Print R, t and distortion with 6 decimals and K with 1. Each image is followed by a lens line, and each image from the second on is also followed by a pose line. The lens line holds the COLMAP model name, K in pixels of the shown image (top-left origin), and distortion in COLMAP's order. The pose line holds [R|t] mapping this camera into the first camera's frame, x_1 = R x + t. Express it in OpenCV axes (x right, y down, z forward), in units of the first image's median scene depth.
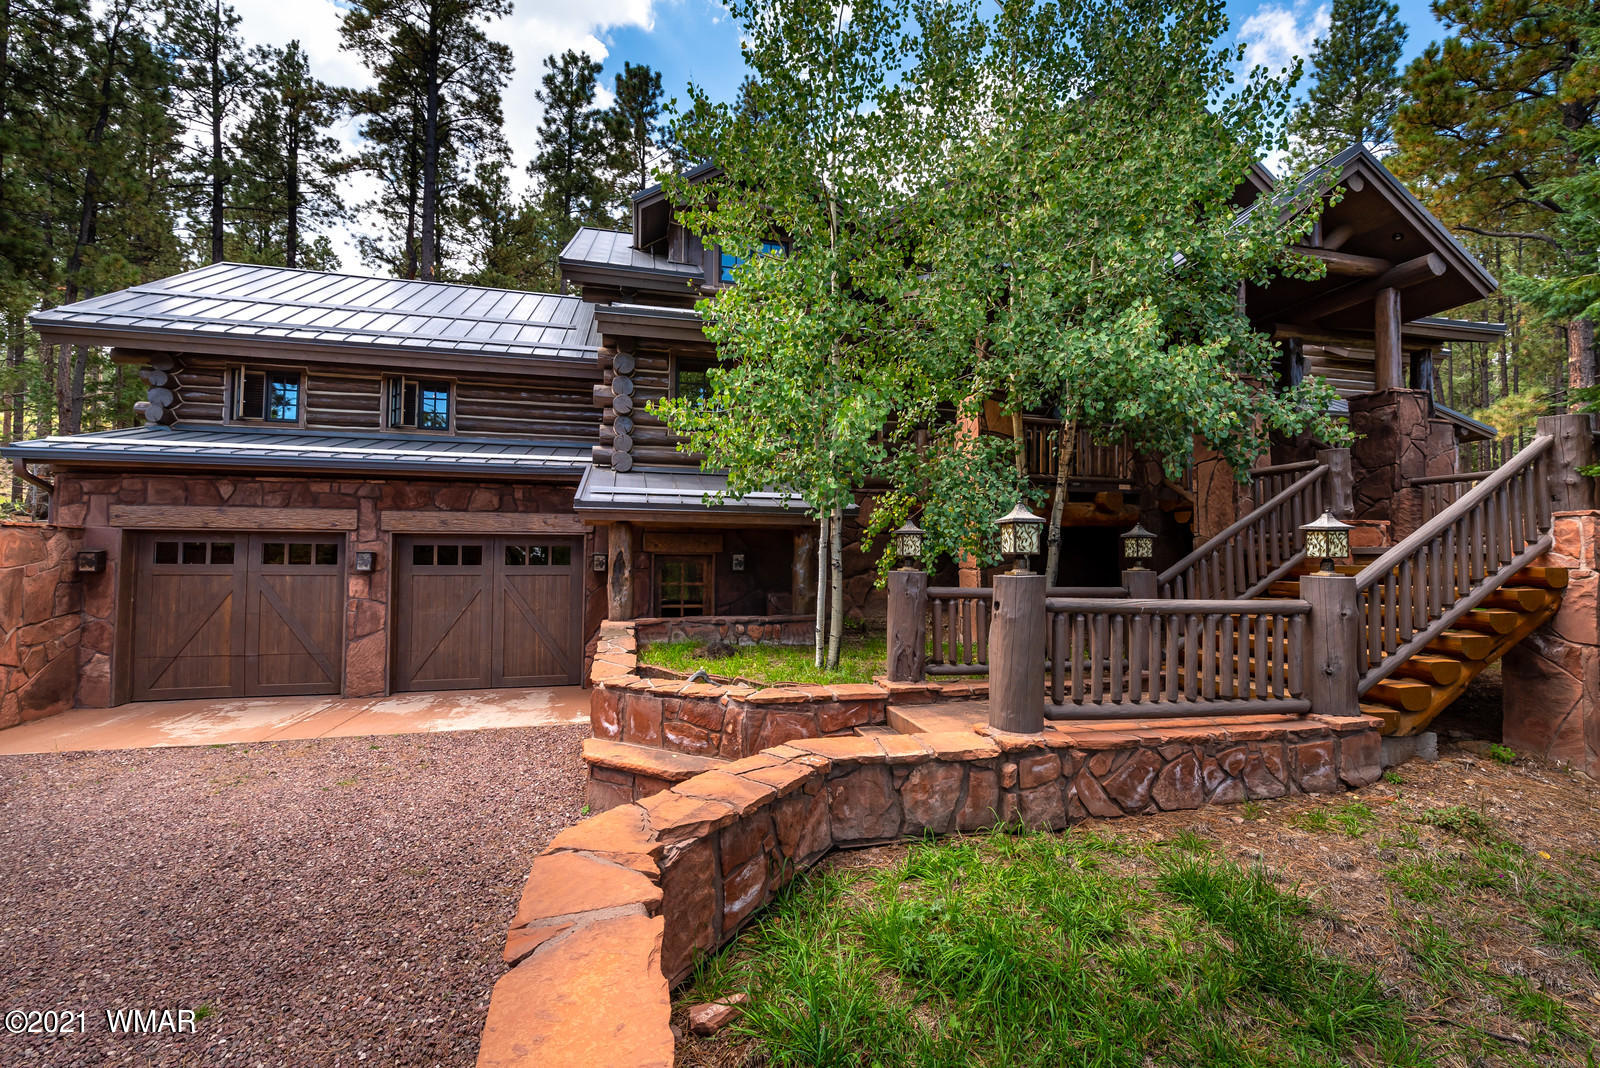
lens RADIAL K [[683.8, 0, 800.0], [0, 683.8, 534.0], [0, 0, 1]] dist [-0.000461, 0.000047]
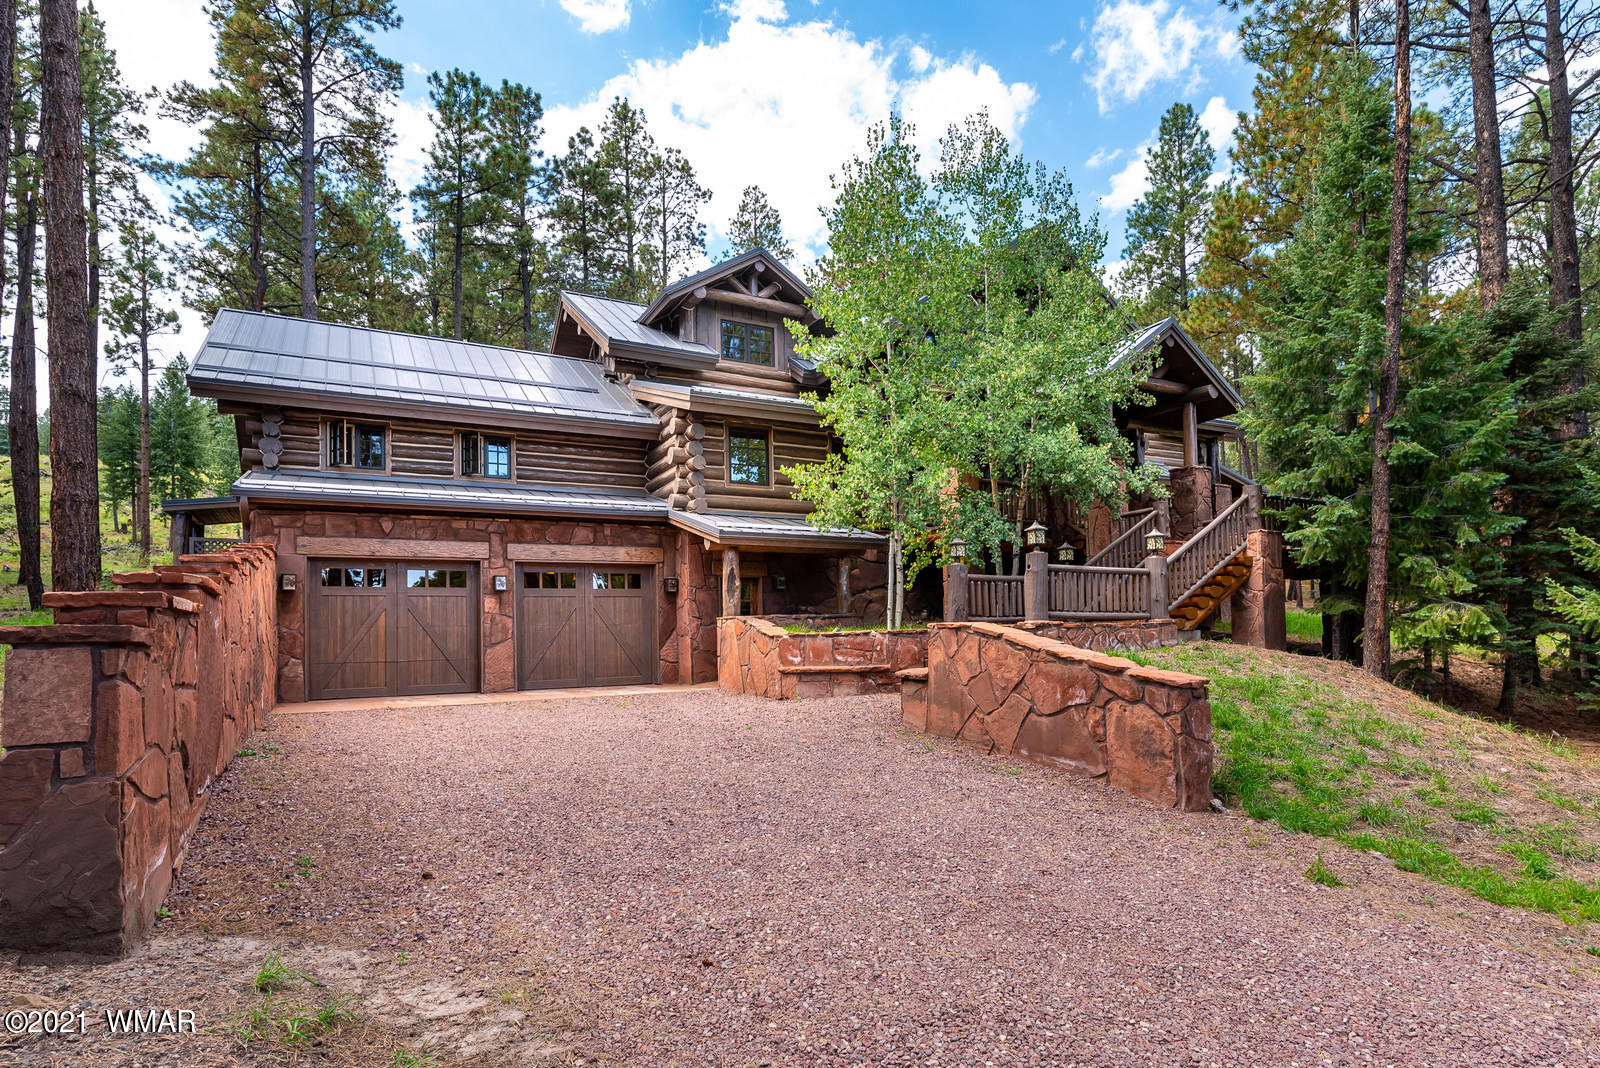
lens RADIAL K [[881.6, 0, 801.2], [0, 881.6, 617.7], [0, 0, 1]] dist [0.003668, 0.000058]
pose [[0.966153, -0.021774, 0.257048, -0.549134], [0.020891, 0.999763, 0.006165, 0.110712], [-0.257122, -0.000586, 0.966379, -0.748046]]
